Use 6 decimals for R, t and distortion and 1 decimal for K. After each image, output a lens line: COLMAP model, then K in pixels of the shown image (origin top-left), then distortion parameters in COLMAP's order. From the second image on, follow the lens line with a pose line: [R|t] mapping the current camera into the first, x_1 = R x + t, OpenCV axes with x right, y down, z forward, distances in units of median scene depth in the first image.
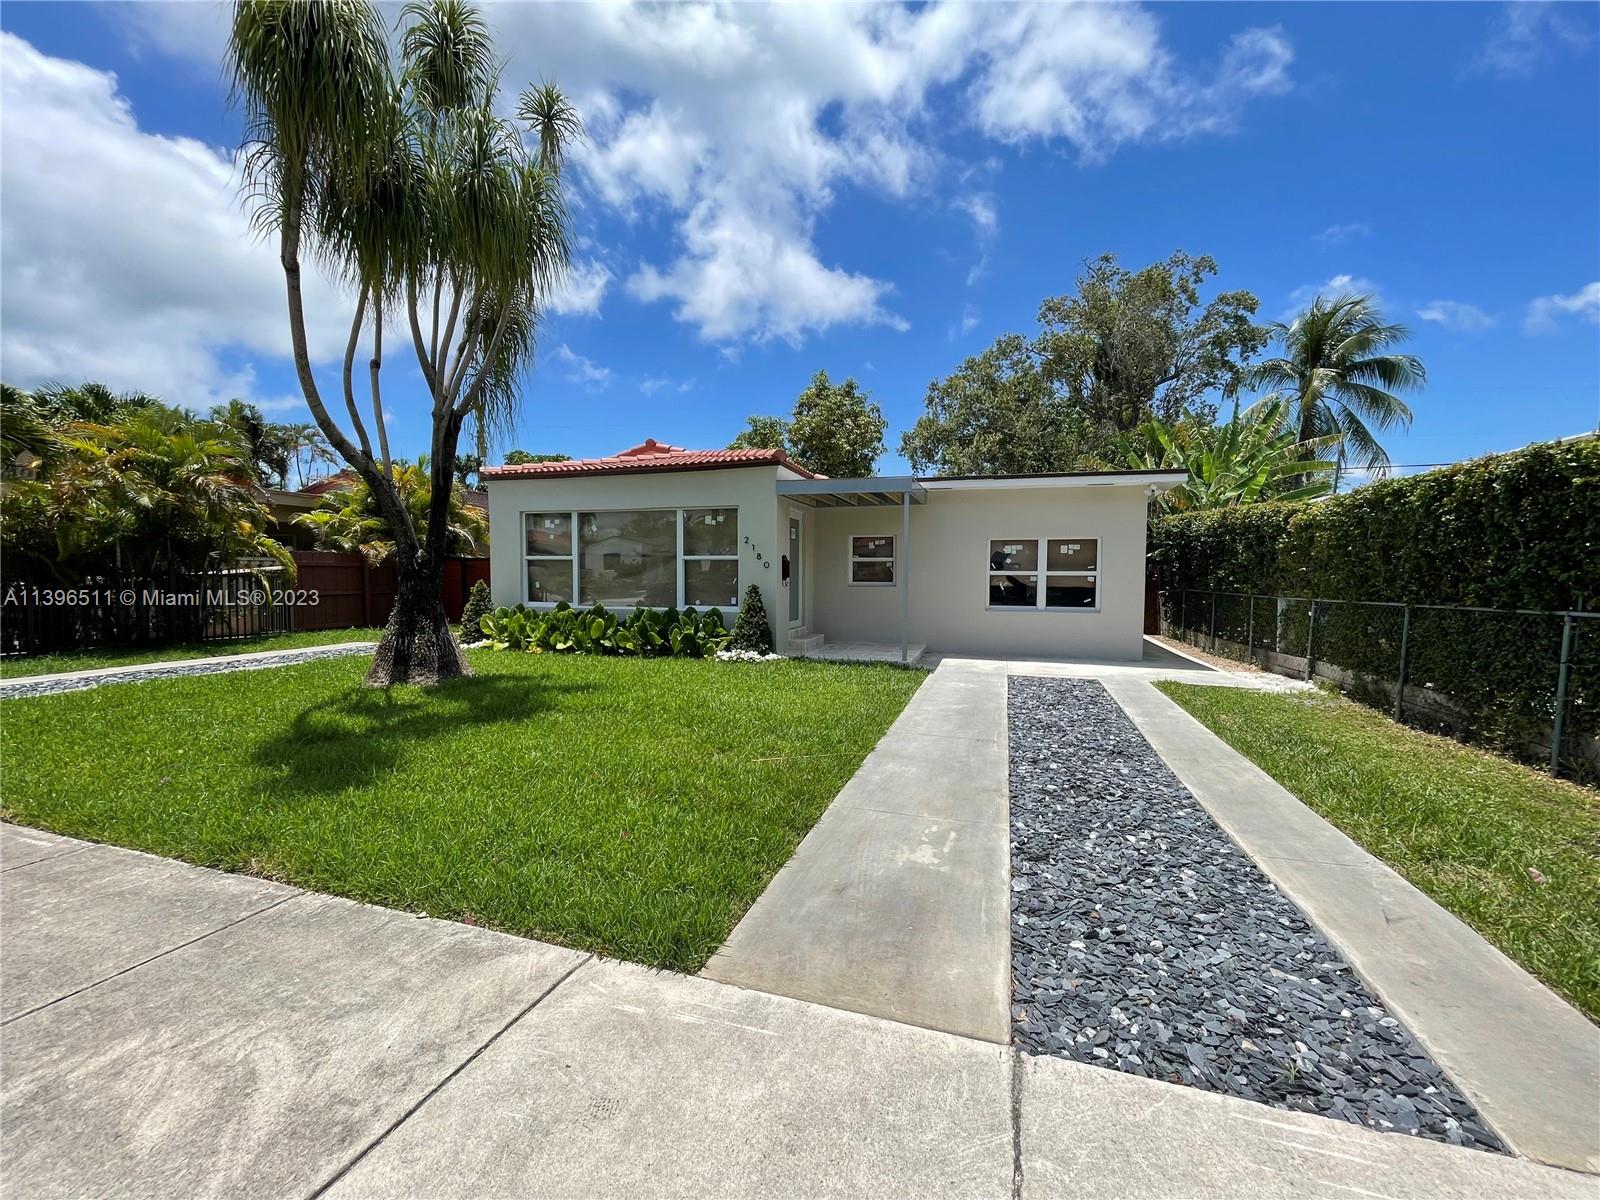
lens RADIAL K [[641.4, 0, 799.3], [0, 641.4, 601.9], [0, 0, 1]] dist [0.000785, 0.000092]
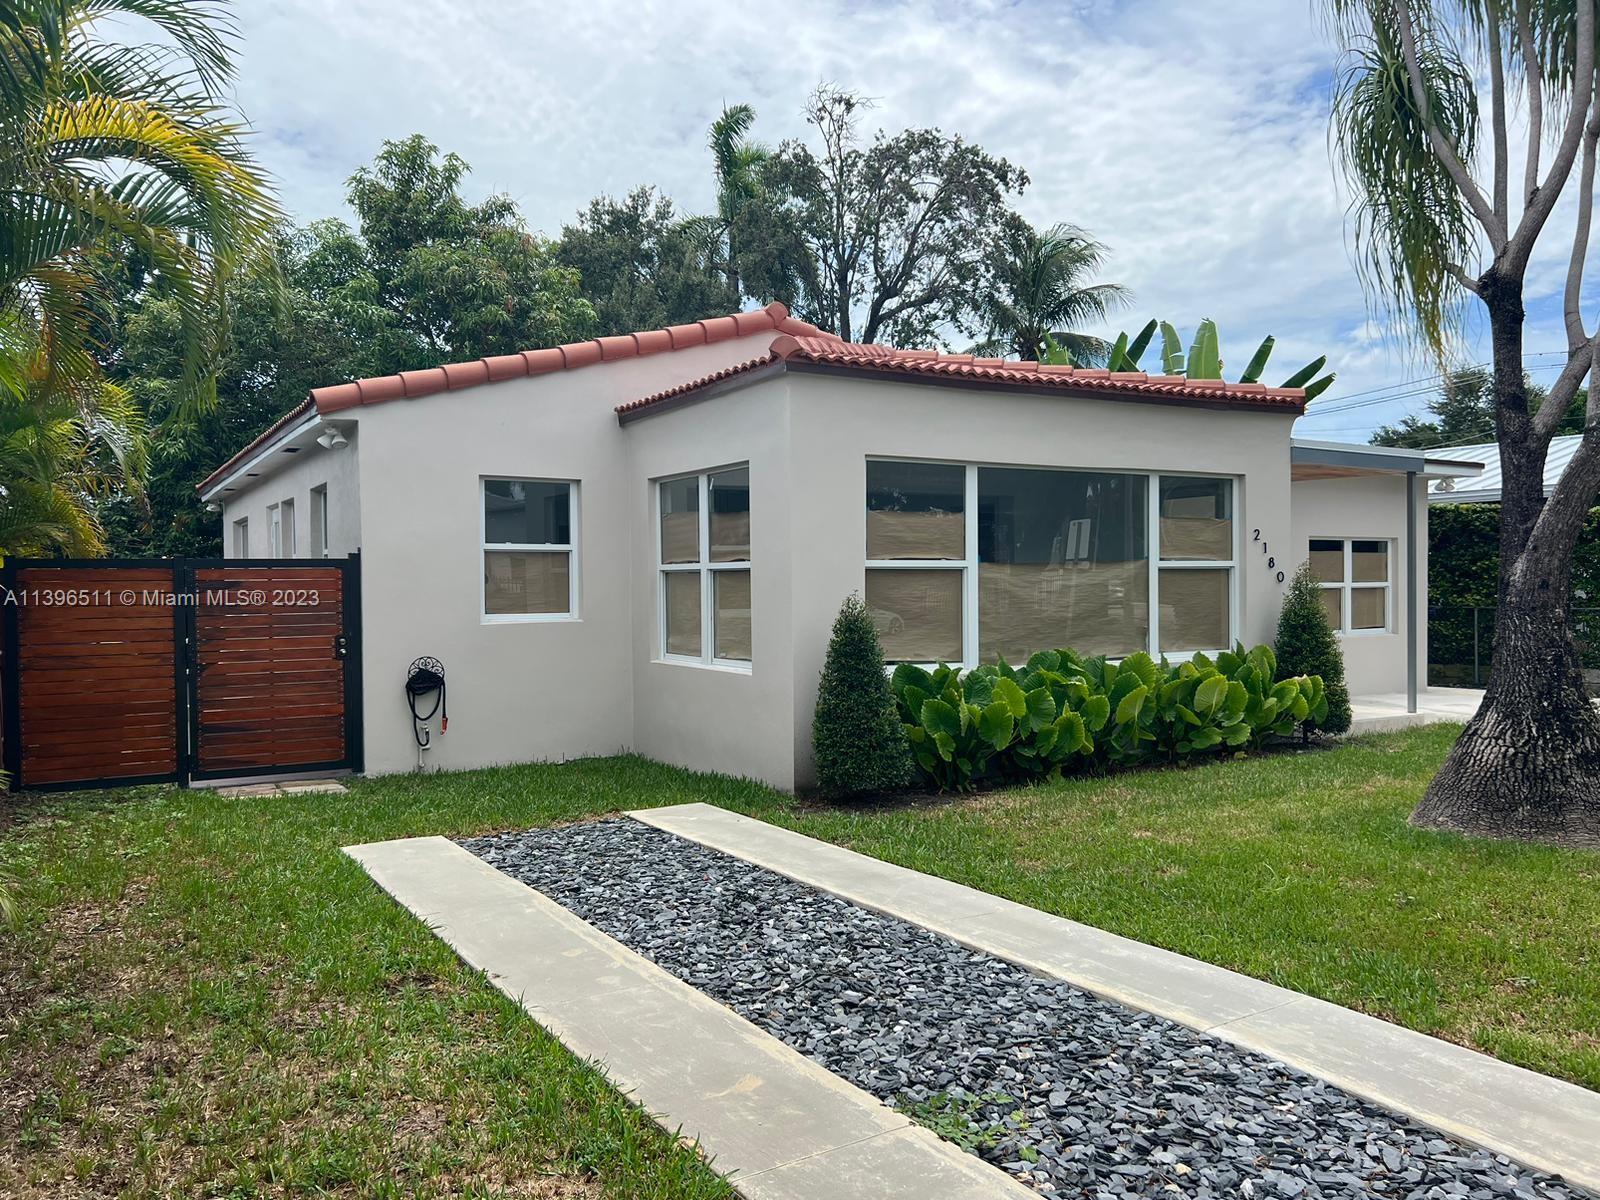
lens RADIAL K [[1200.6, 0, 793.7], [0, 1200.6, 594.1], [0, 0, 1]] dist [0.055644, -0.054641]
pose [[0.661023, -0.016439, 0.750186, -1.098440], [0.045424, 0.998803, -0.018139, -0.036683], [-0.748990, 0.046067, 0.660978, 0.536374]]
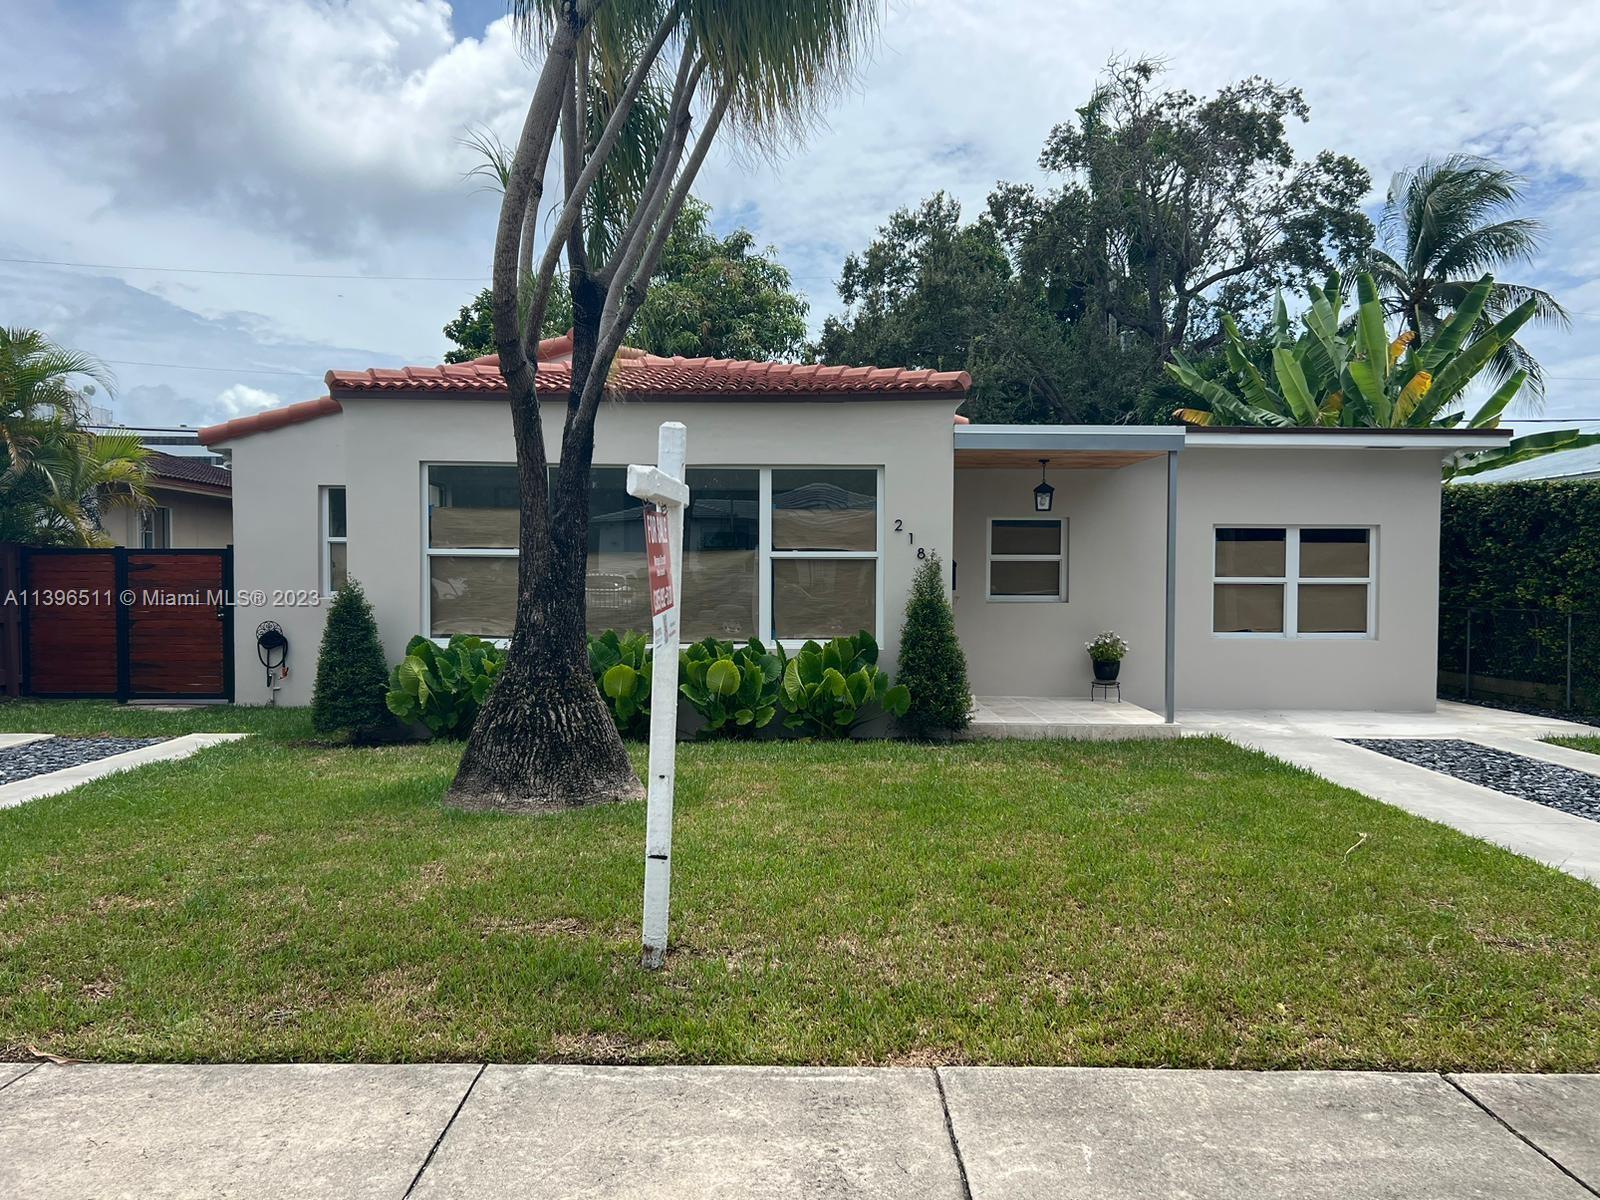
lens RADIAL K [[1200.6, 0, 793.7], [0, 1200.6, 594.1], [0, 0, 1]] dist [0.055644, -0.054641]
pose [[0.949334, -0.005404, 0.314221, -0.472159], [0.014064, 0.999581, -0.025299, -0.006450], [-0.313953, 0.028437, 0.949013, -0.000628]]
